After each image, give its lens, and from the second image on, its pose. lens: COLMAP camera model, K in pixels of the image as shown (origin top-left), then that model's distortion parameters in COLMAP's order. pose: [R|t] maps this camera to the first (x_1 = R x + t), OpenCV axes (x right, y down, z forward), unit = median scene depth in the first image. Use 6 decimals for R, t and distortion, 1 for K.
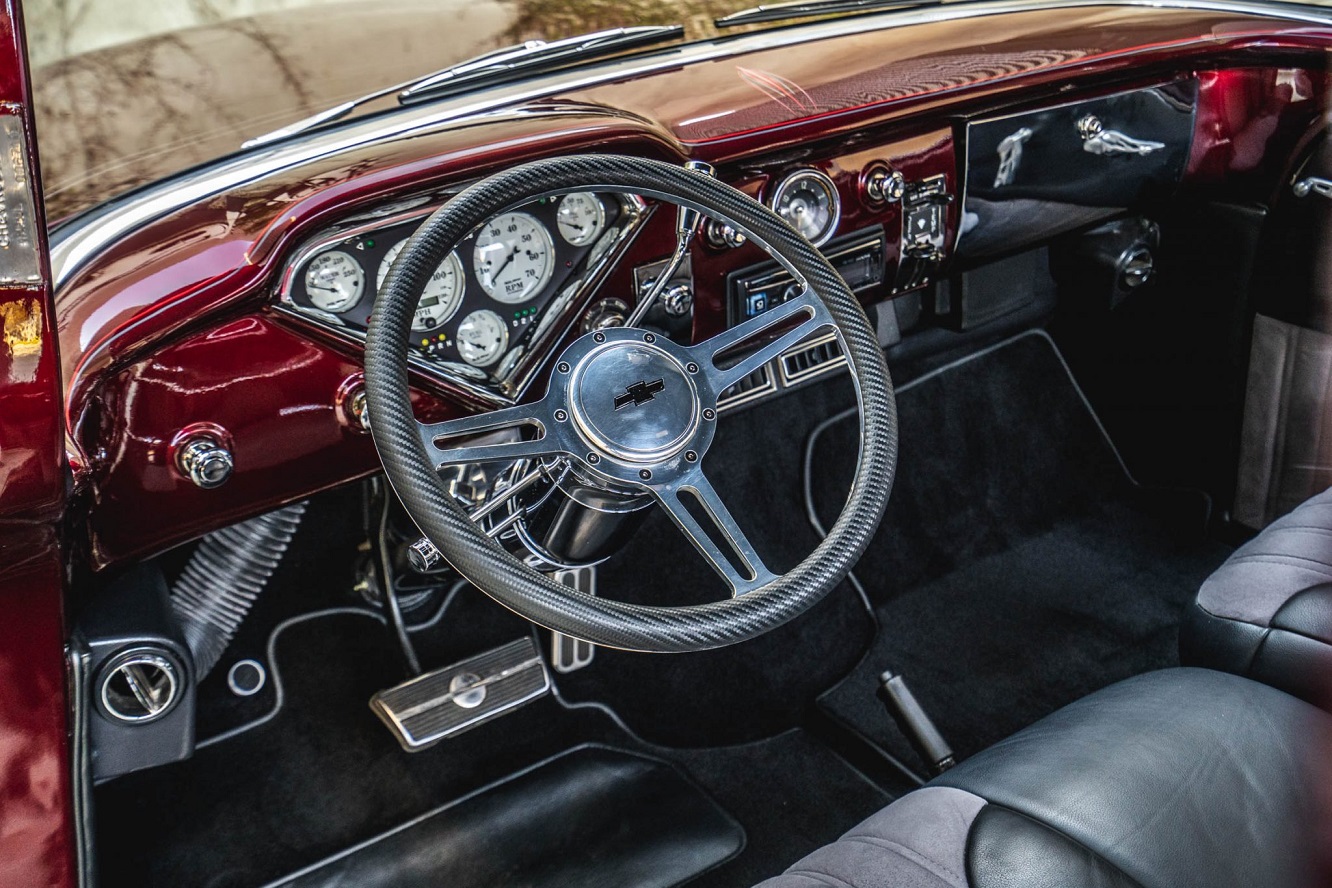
lens RADIAL K [[1339.7, 0, 666.0], [0, 1339.7, 444.0], [0, 0, 1]] dist [0.002270, -0.000615]
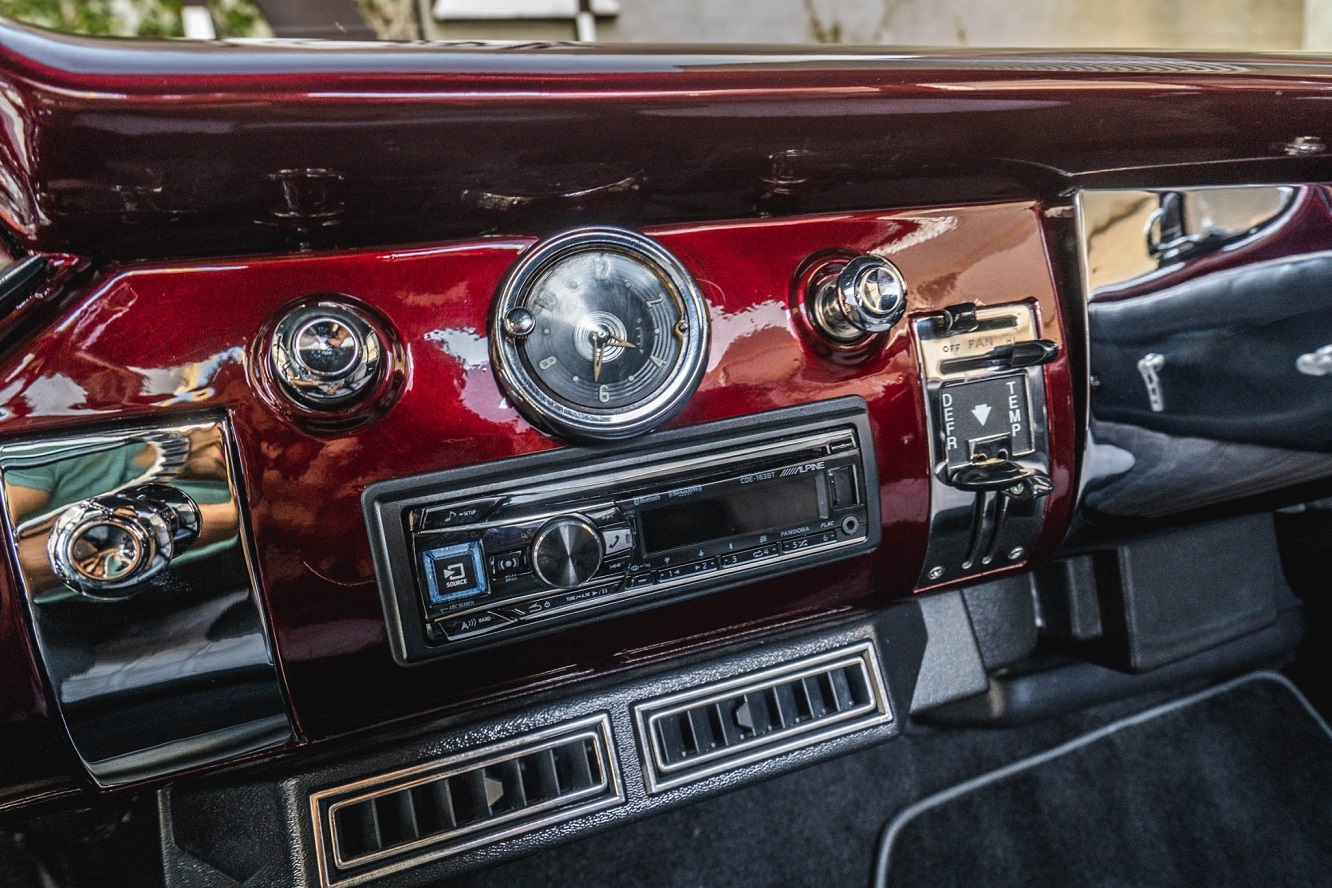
lens RADIAL K [[776.7, 0, 666.0], [0, 776.7, 444.0], [0, 0, 1]] dist [0.000830, 0.000582]
pose [[0.945669, -0.044459, -0.322076, 0.169369], [-0.066827, 0.942877, -0.326370, -0.064020], [0.318189, 0.330162, 0.888678, 0.724228]]
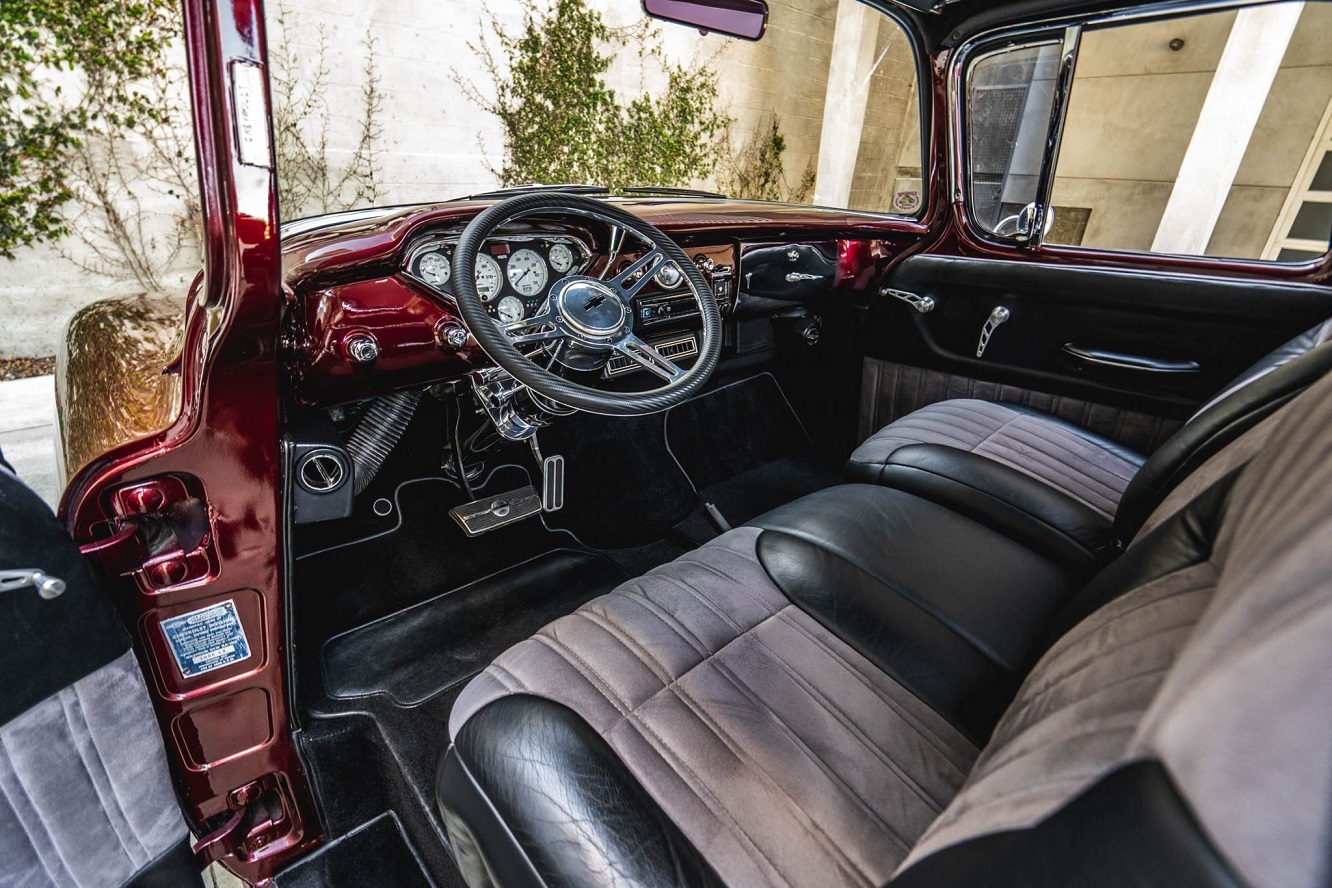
lens RADIAL K [[610.1, 0, 667.9], [0, 610.1, 446.5], [0, 0, 1]] dist [0.006019, -0.000251]
pose [[0.991341, -0.002150, 0.131296, -0.019818], [0.012356, 0.996957, -0.076972, 0.155351], [-0.130731, 0.077927, 0.988351, 0.066645]]
